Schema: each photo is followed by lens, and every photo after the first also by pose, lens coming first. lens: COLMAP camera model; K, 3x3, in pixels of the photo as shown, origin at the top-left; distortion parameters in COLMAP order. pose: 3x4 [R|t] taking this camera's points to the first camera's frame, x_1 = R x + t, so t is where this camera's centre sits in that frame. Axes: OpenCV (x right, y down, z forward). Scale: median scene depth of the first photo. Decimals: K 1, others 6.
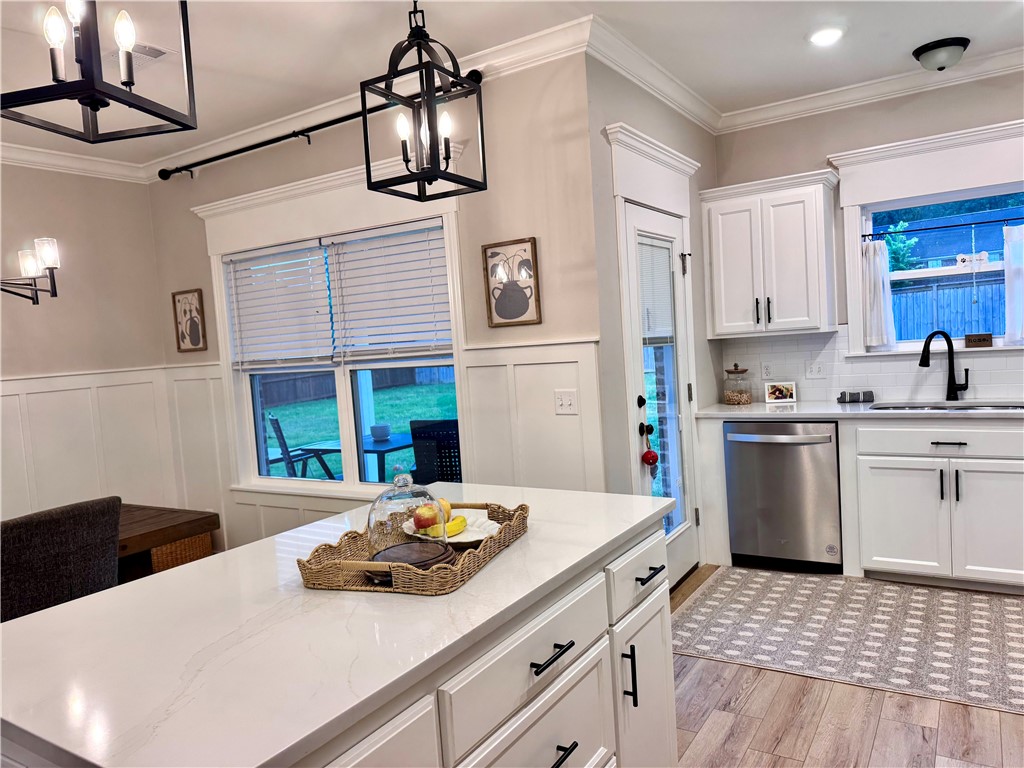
lens RADIAL K [[717.6, 0, 517.6], [0, 717.6, 381.1], [0, 0, 1]] dist [0.047153, -0.045374]
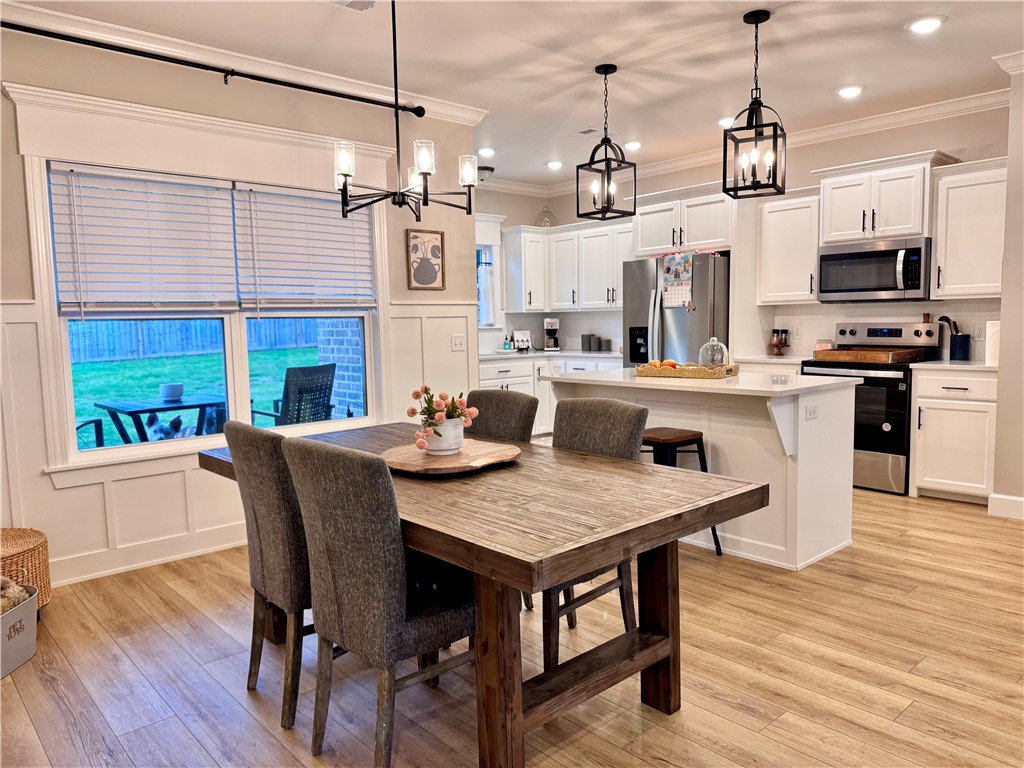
lens RADIAL K [[717.6, 0, 506.0], [0, 717.6, 383.5], [0, 0, 1]] dist [0.047153, -0.045374]
pose [[0.274117, -0.021668, 0.961452, -1.137438], [0.059286, 0.998225, 0.005594, 0.094389], [-0.959867, 0.055467, 0.274915, 0.390026]]
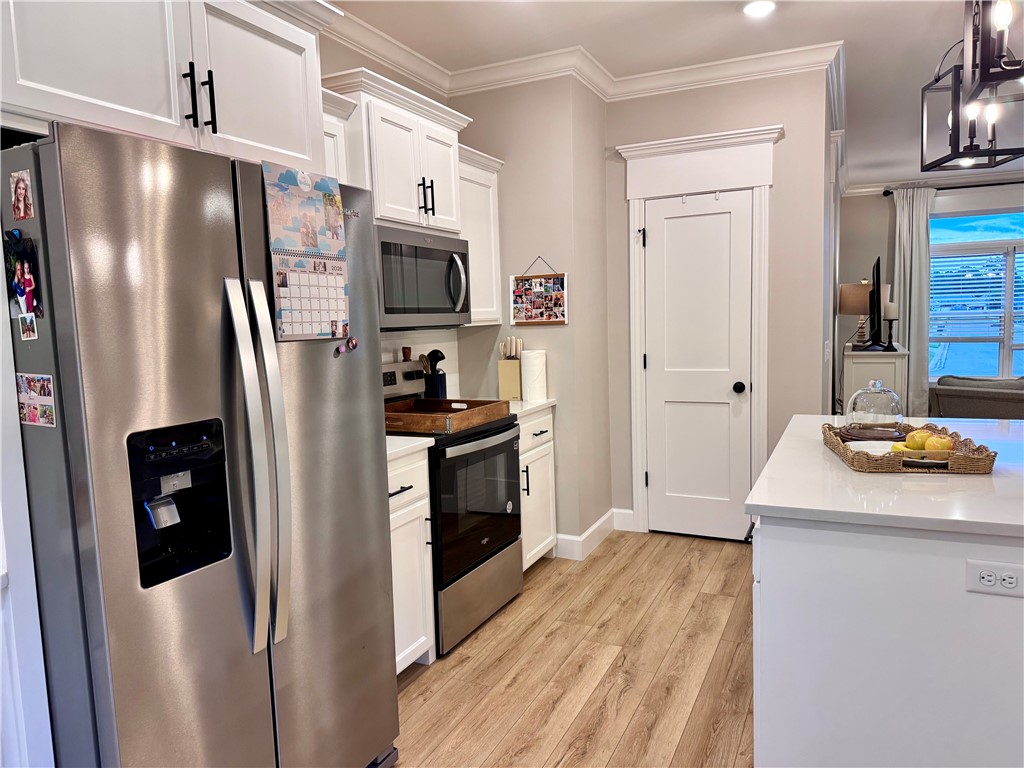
lens RADIAL K [[717.6, 0, 511.9], [0, 717.6, 381.6], [0, 0, 1]] dist [0.047153, -0.045374]
pose [[-0.986649, 0.111083, -0.119098, 0.295275], [0.091468, 0.983015, 0.159108, -0.066629], [0.134749, 0.146090, -0.980051, 0.916460]]
